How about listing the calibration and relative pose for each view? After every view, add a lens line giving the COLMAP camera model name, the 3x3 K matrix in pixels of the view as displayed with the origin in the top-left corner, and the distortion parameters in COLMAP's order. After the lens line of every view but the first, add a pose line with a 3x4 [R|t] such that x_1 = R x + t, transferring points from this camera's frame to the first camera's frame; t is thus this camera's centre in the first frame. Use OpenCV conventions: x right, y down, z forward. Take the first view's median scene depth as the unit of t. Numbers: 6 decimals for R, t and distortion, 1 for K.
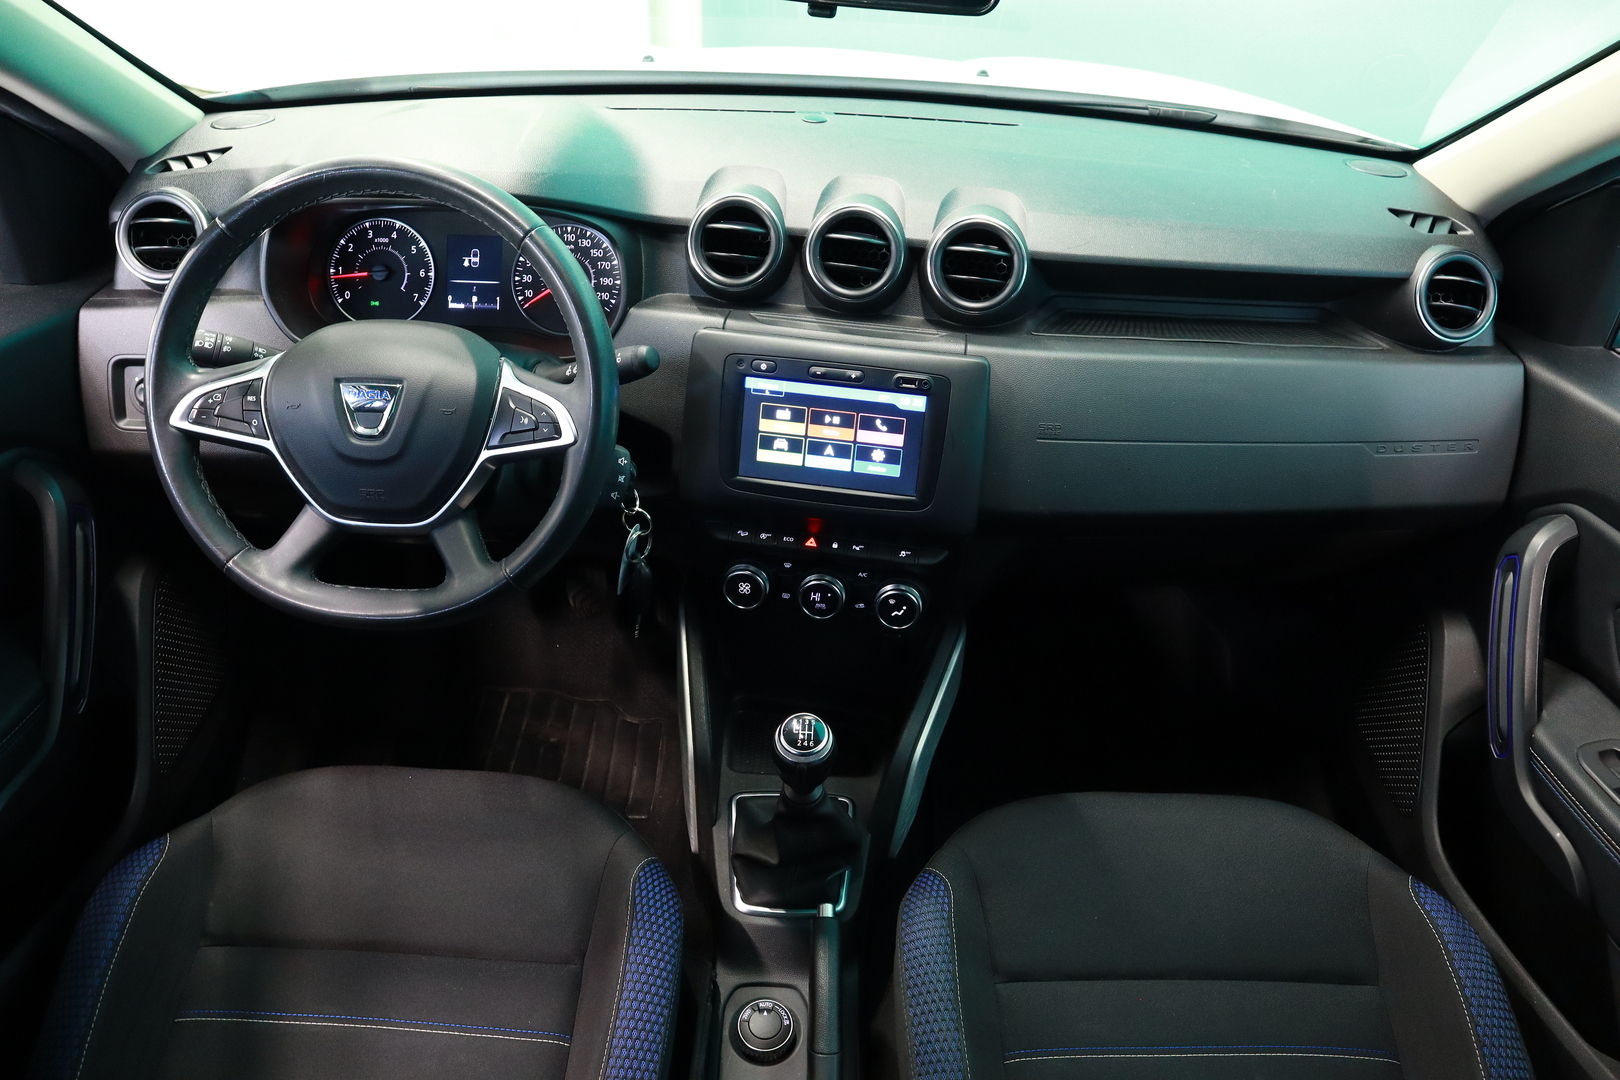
lens RADIAL K [[1122.6, 0, 785.9], [0, 1122.6, 537.7], [0, 0, 1]] dist [-0.114528, 0.096845]
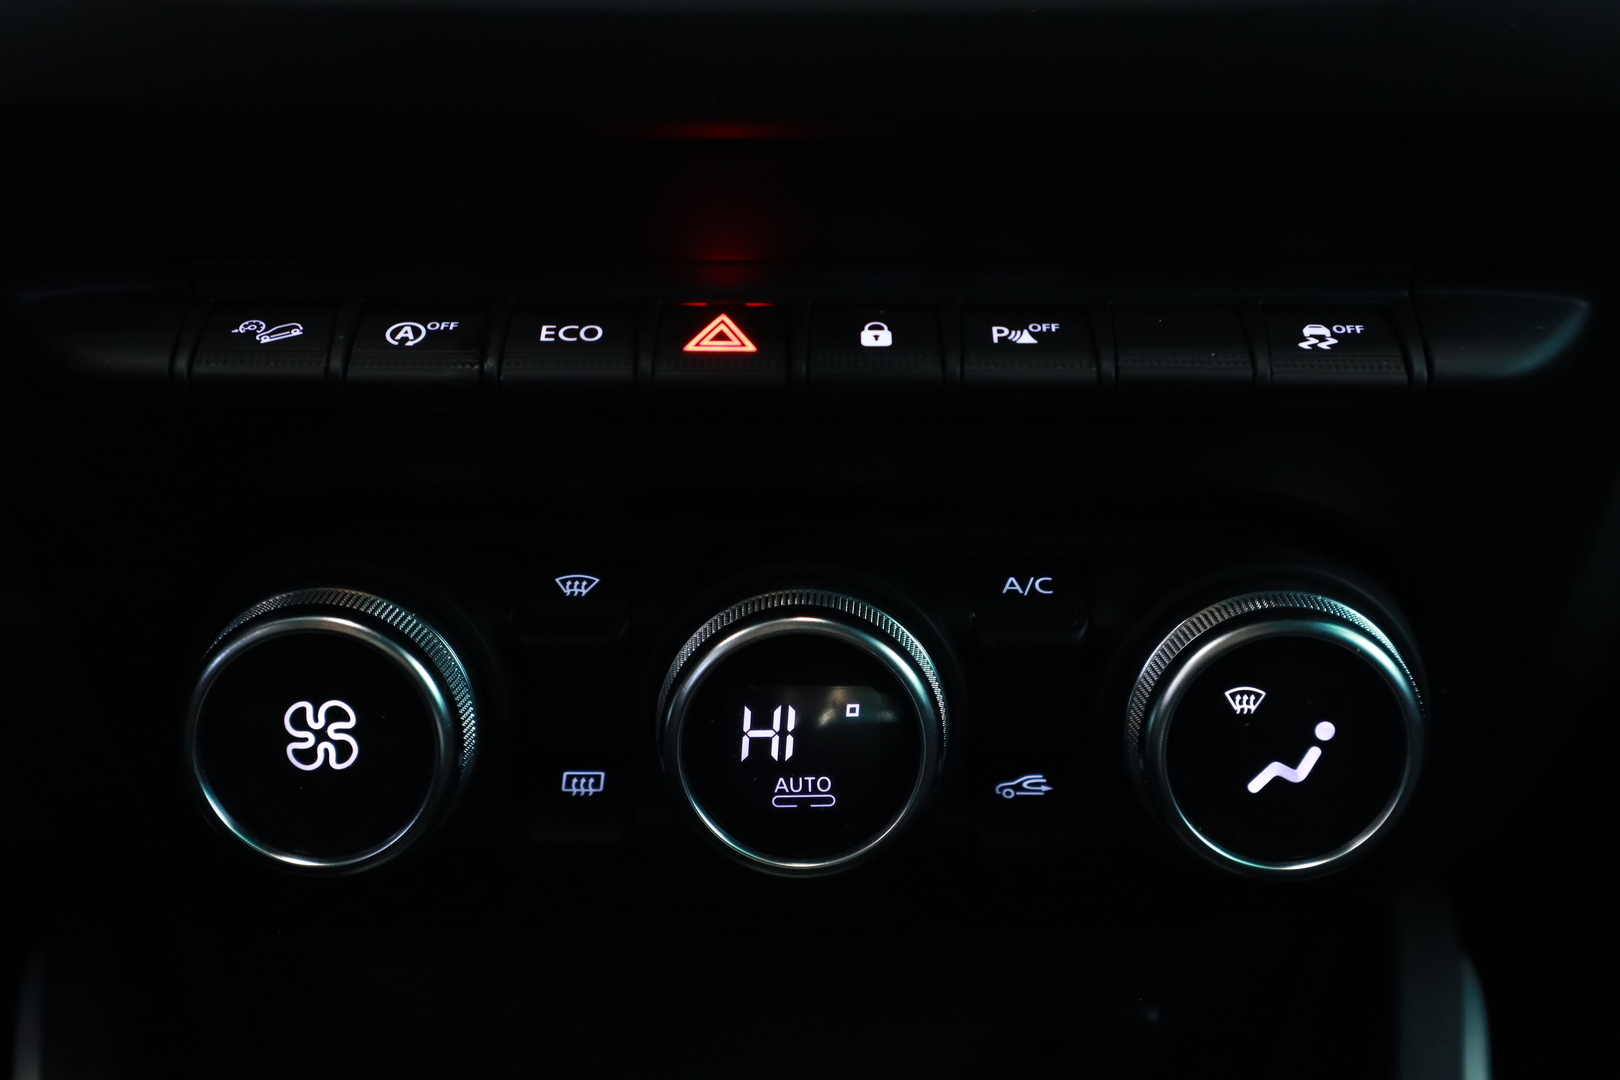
lens RADIAL K [[2063.6, 0, 810.0], [0, 2063.6, 540.0], [0, 0, 1]] dist [-0.007910, -0.009422]
pose [[0.985068, -0.086574, 0.148816, -0.010097], [0.119373, 0.966310, -0.228026, 0.099490], [-0.124061, 0.242386, 0.962215, 0.747299]]
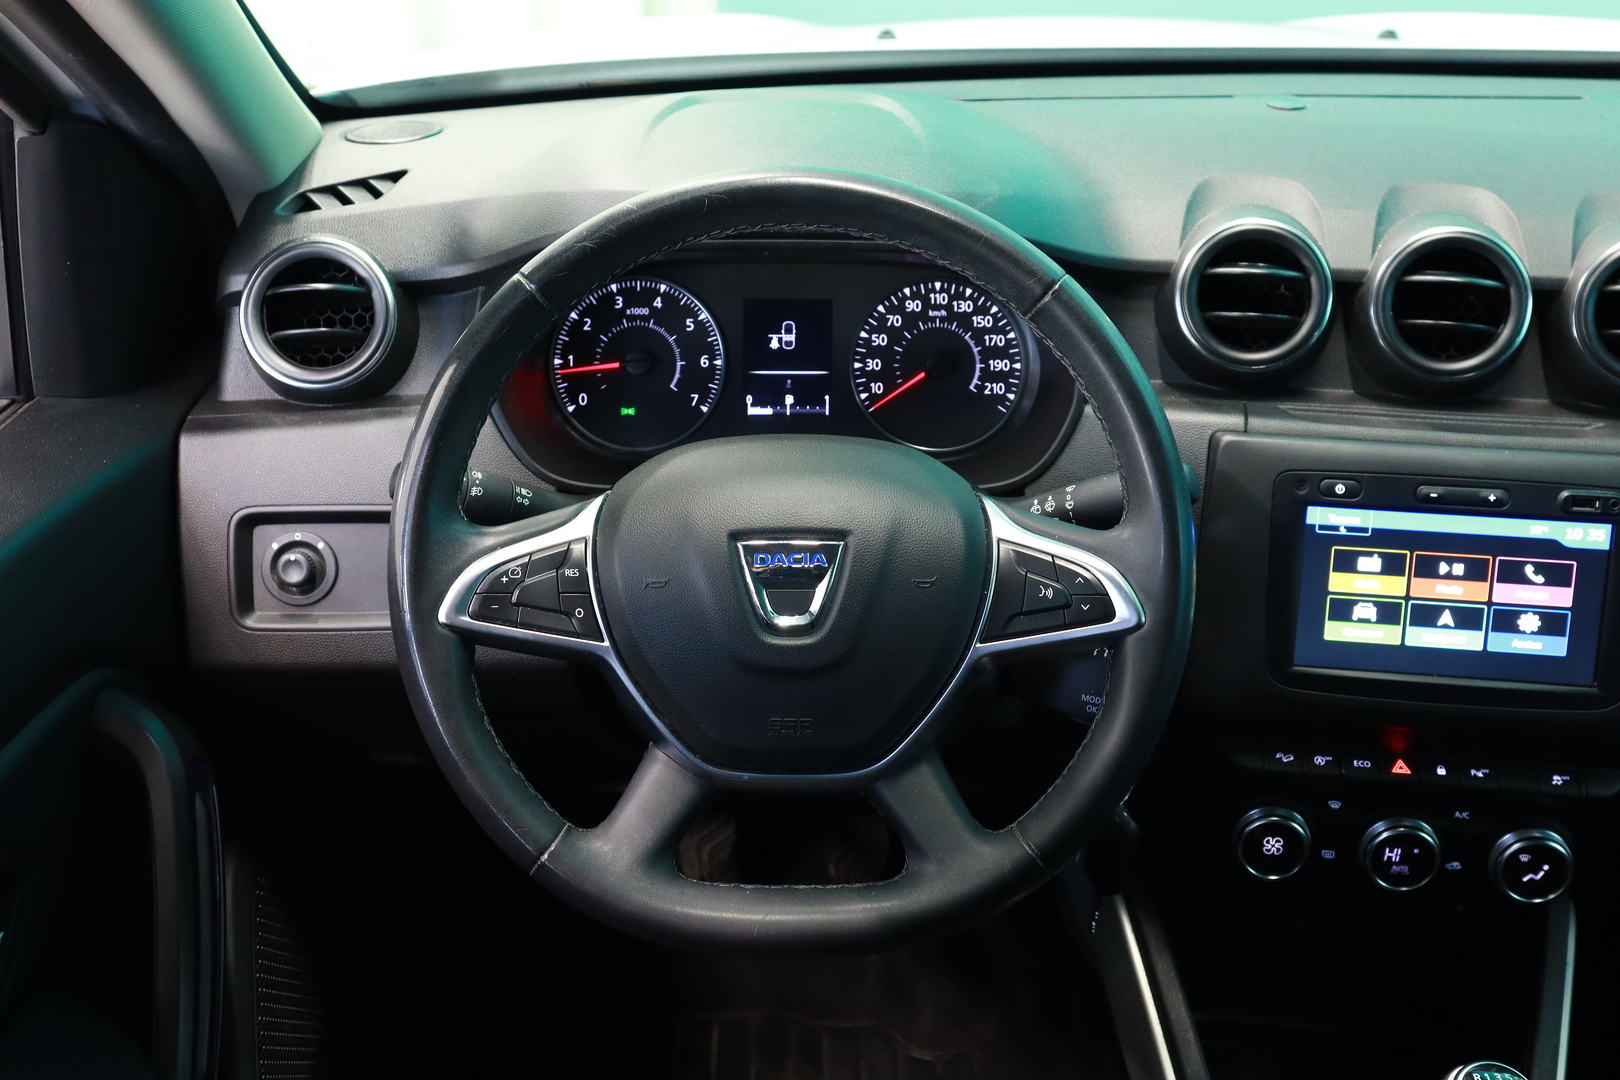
lens RADIAL K [[1606.5, 0, 810.0], [0, 1606.5, 540.0], [0, 0, 1]] dist [0.003996, 0.013200]
pose [[0.998882, -0.042998, 0.019638, -0.320666], [0.045019, 0.992015, -0.117812, -0.030951], [-0.014415, 0.118564, 0.992842, 0.113044]]
